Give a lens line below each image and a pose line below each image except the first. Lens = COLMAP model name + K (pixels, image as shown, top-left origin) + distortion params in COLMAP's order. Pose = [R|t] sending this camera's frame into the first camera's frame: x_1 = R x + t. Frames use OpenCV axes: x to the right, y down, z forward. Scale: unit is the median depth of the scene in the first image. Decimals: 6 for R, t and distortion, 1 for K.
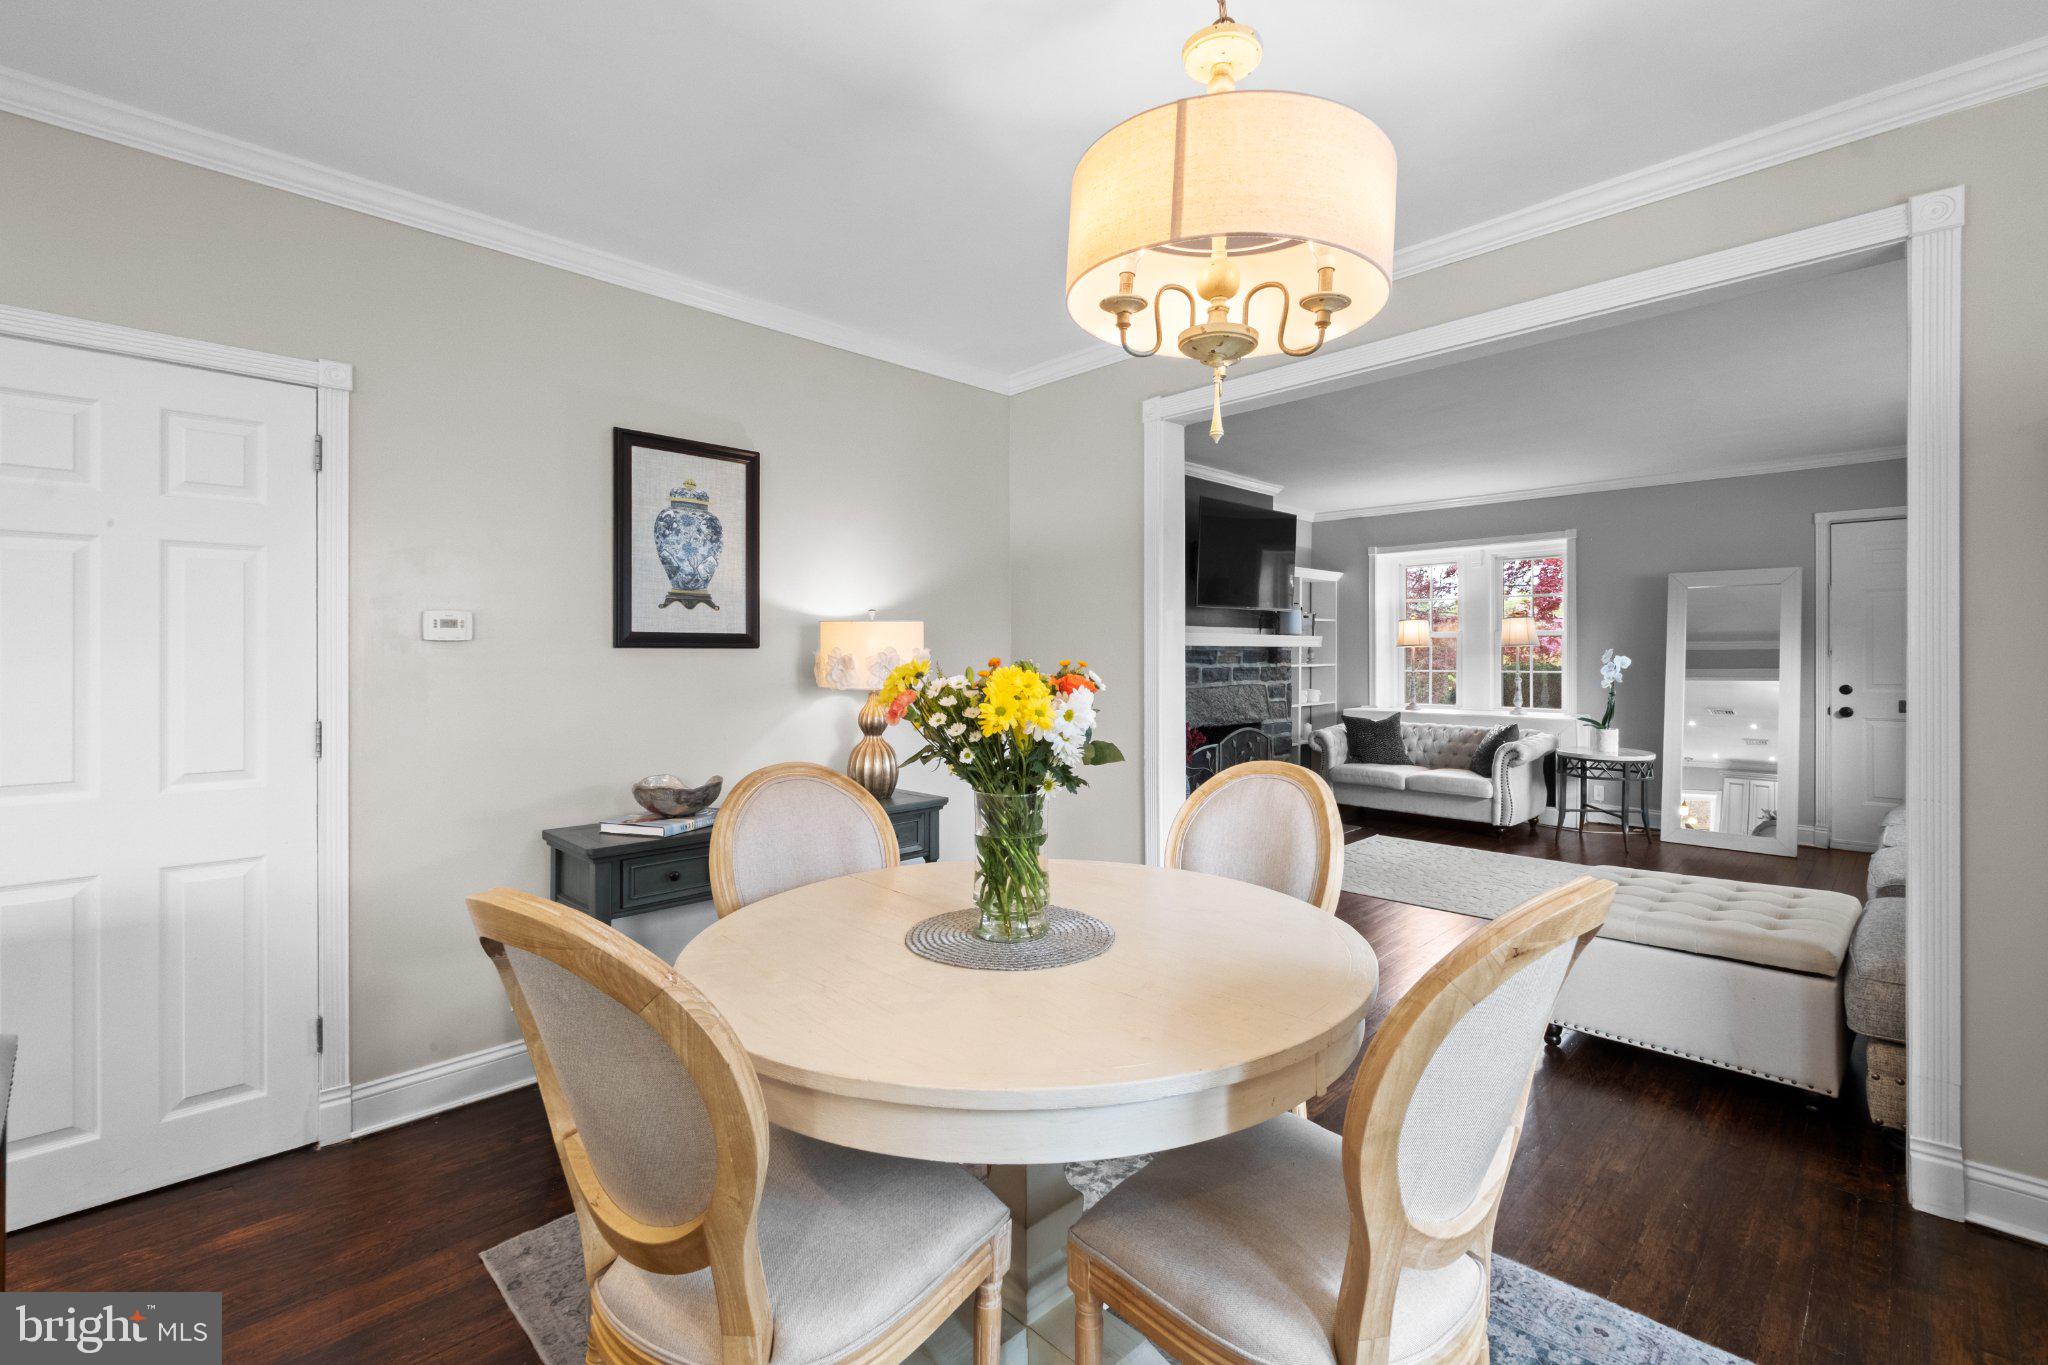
lens RADIAL K [[899.8, 0, 1022.9], [0, 899.8, 655.3], [0, 0, 1]] dist [0.006030, -0.004419]
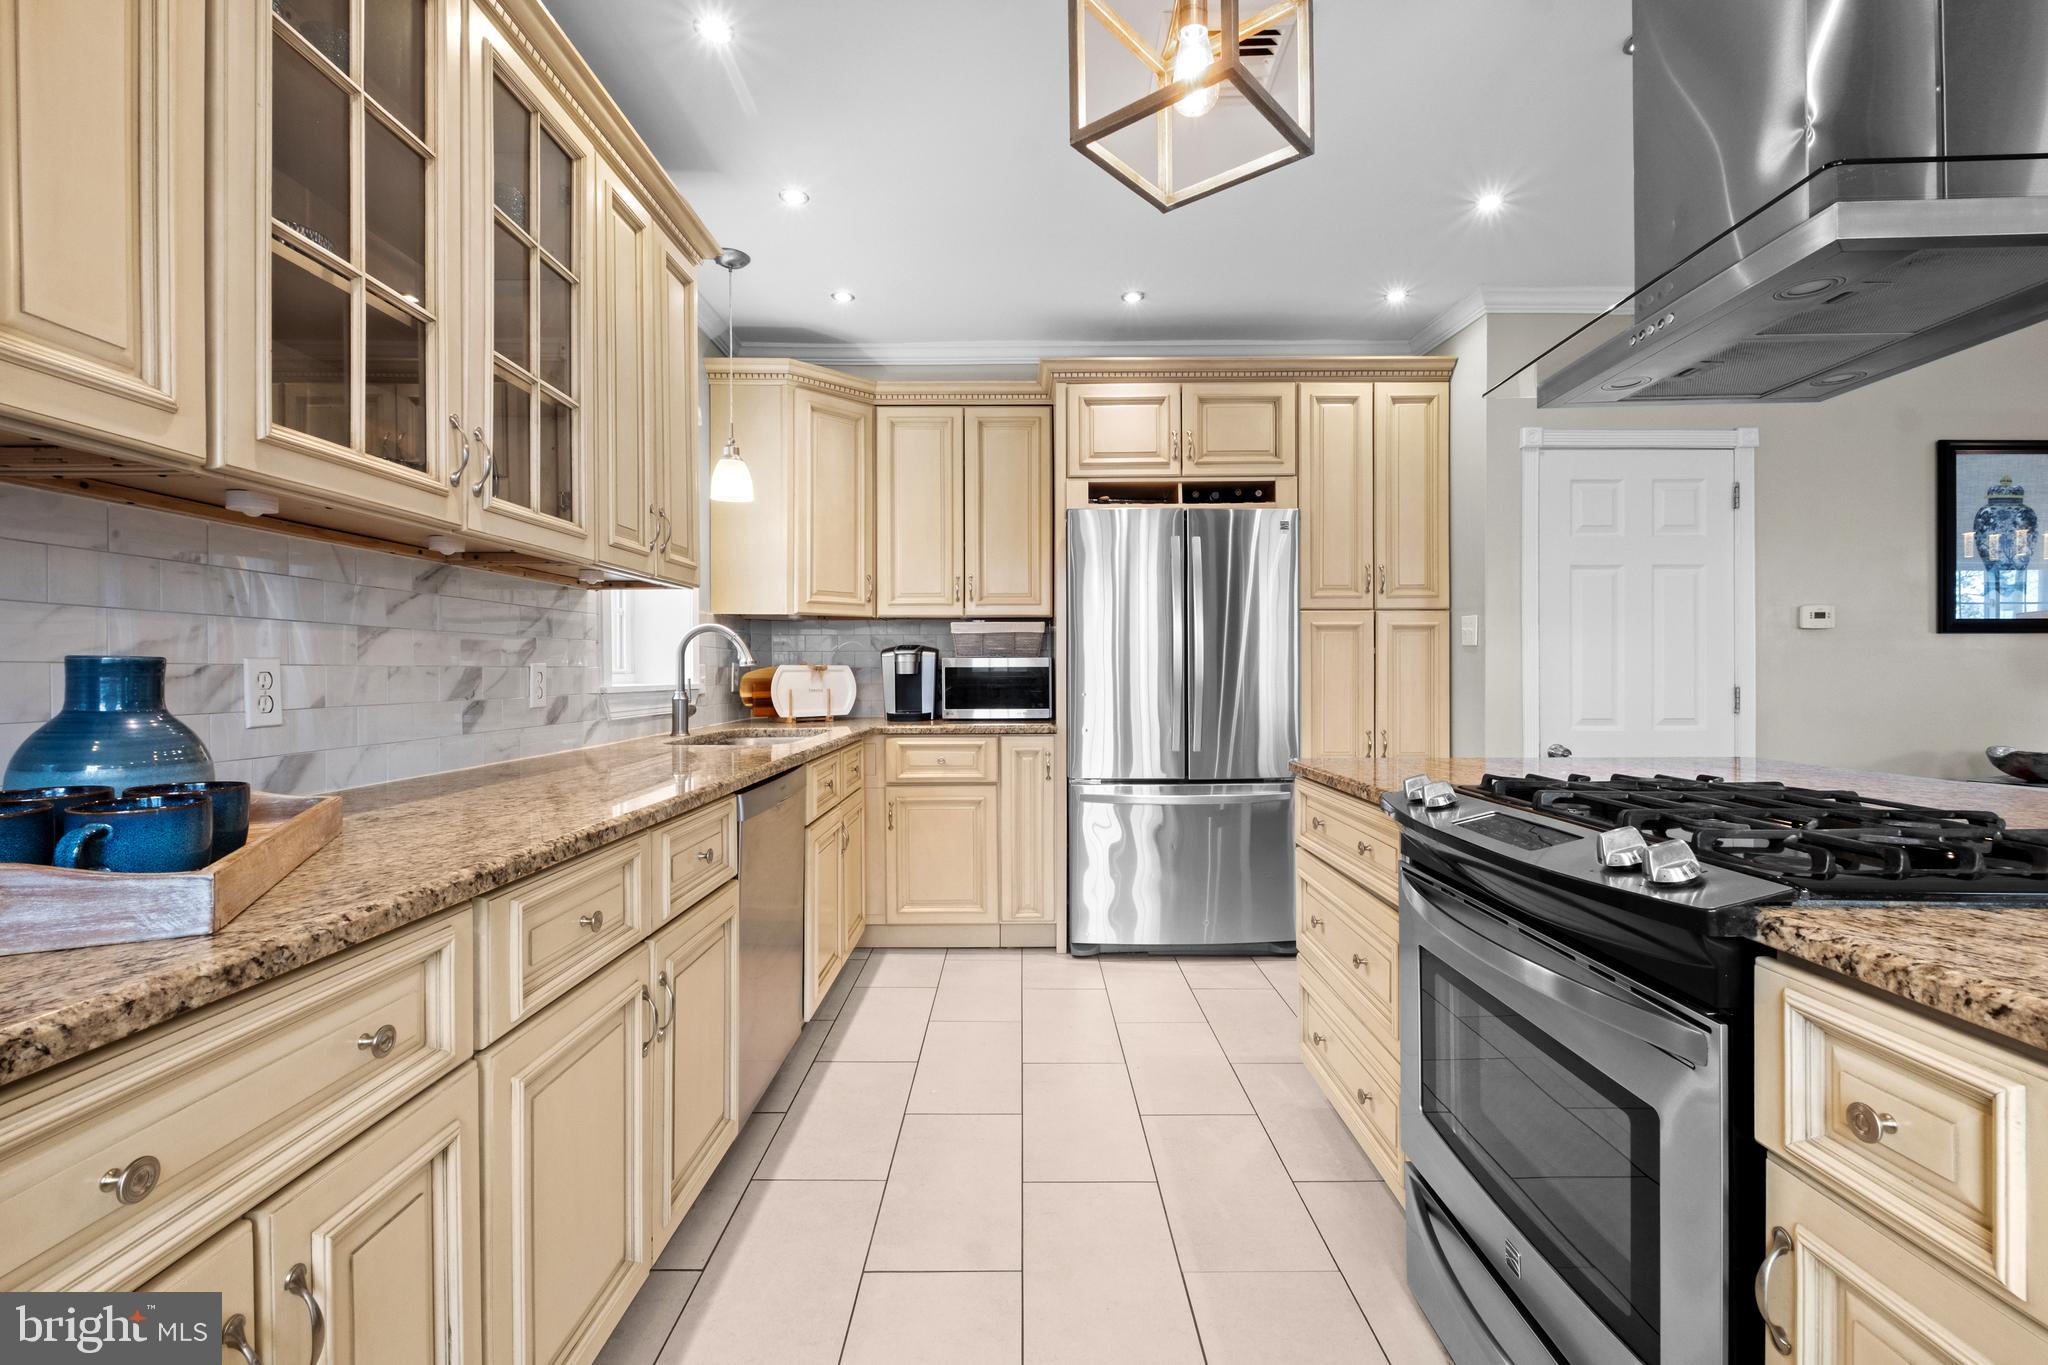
lens RADIAL K [[899.8, 0, 1030.7], [0, 899.8, 678.1], [0, 0, 1]] dist [0.006030, -0.004419]
pose [[0.714003, 0.002188, -0.700139, -0.224976], [0.002436, 0.999981, 0.005609, 0.018307], [0.700138, -0.005710, 0.713984, -0.293304]]
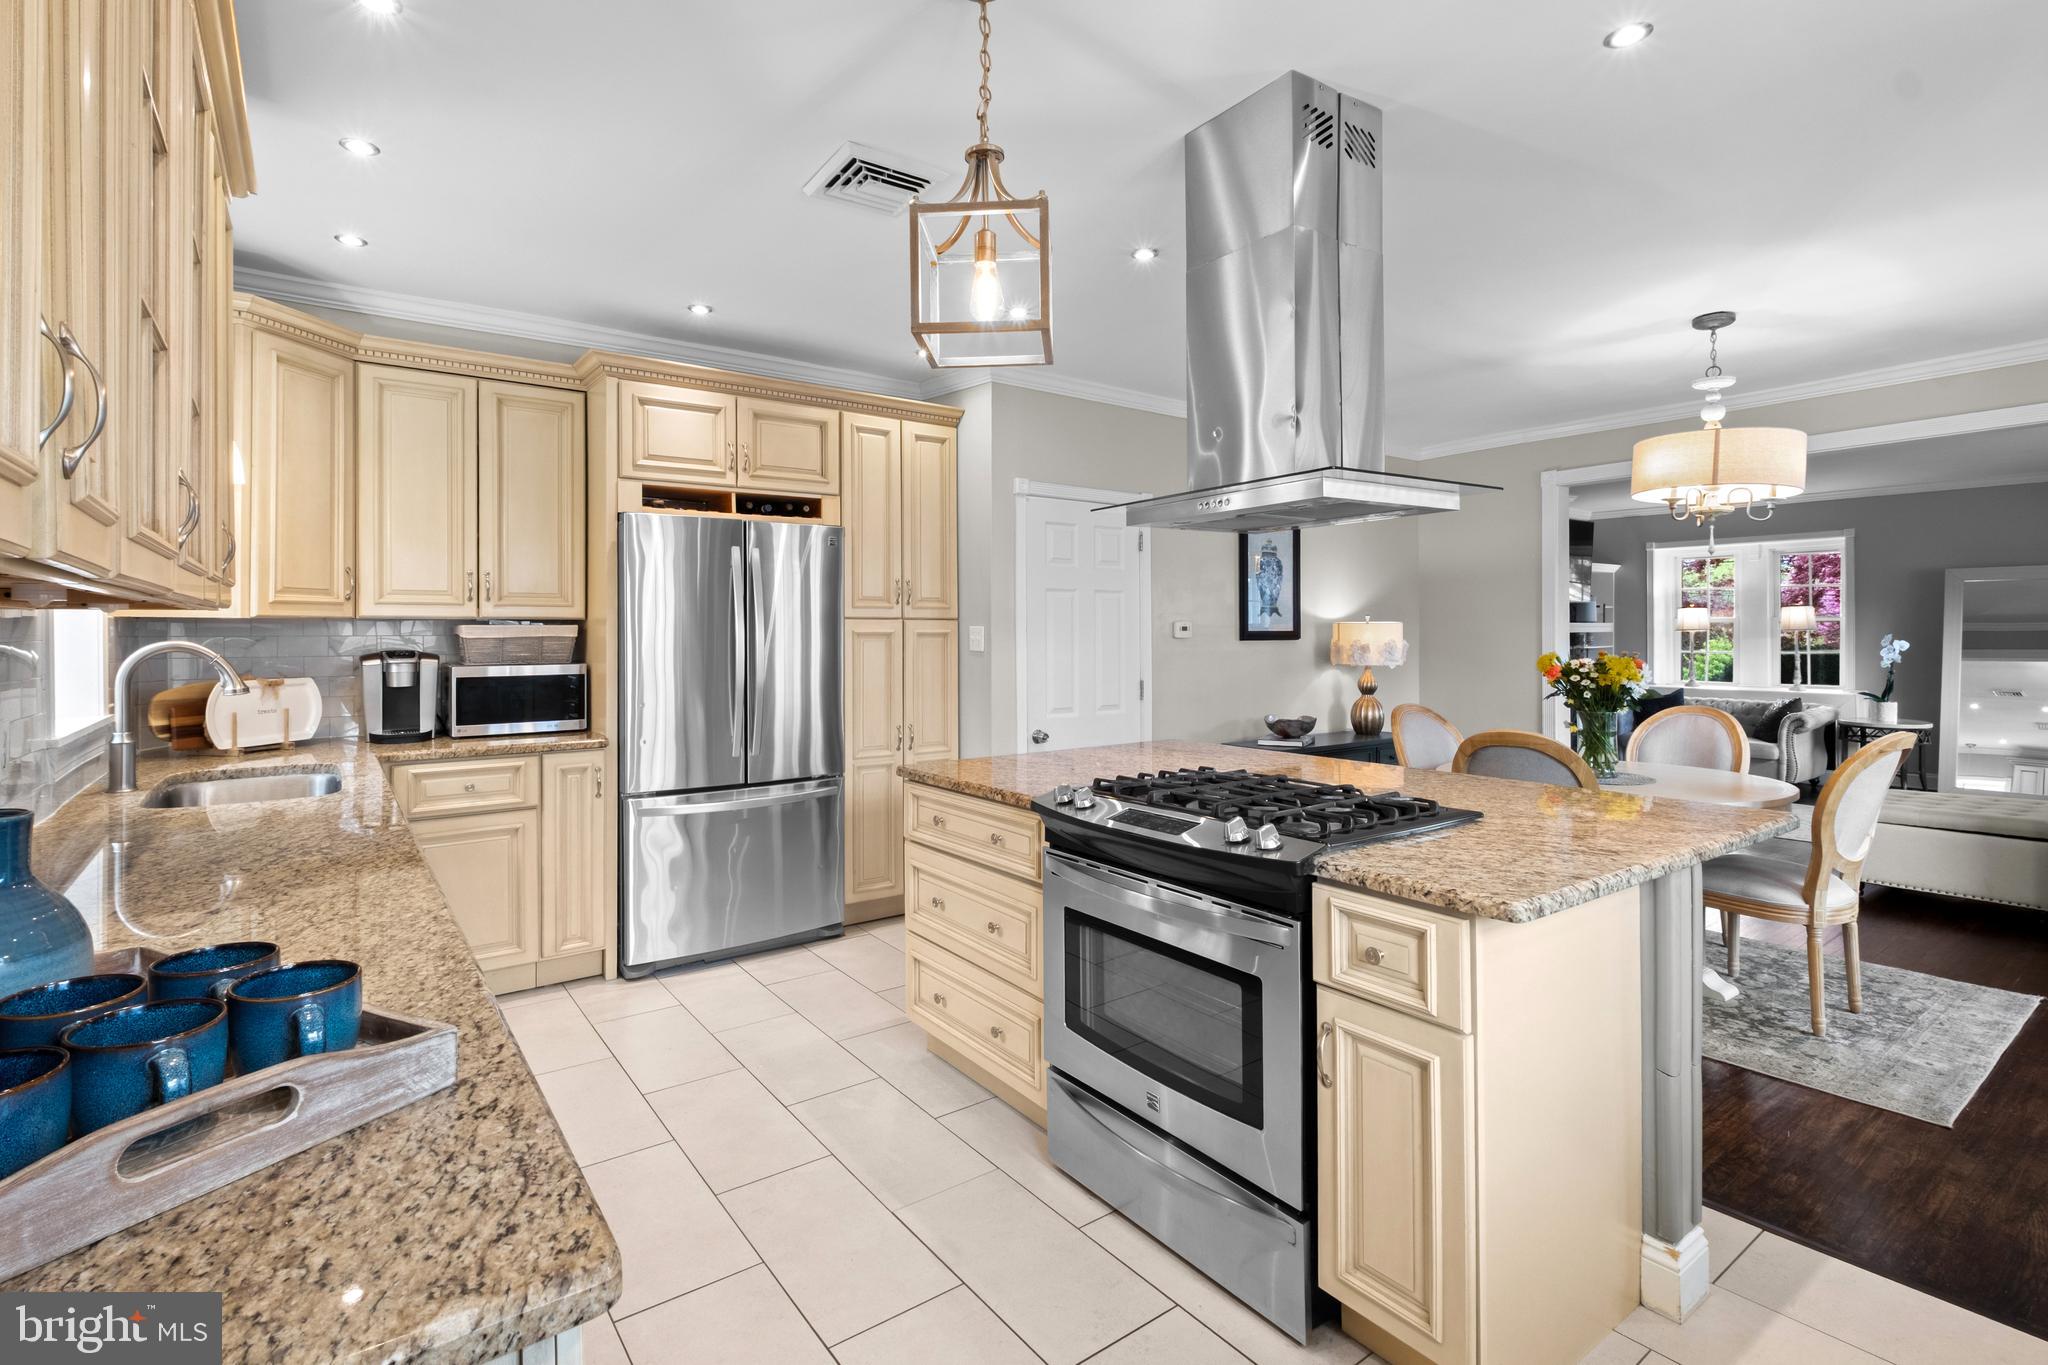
lens RADIAL K [[959.0, 0, 1013.5], [0, 959.0, 632.6], [0, 0, 1]] dist [0.008948, -0.005976]
pose [[0.988726, -0.002431, -0.149713, -0.286935], [0.002432, 0.999997, -0.000175, -0.011515], [0.149713, -0.000191, 0.988729, -0.408326]]
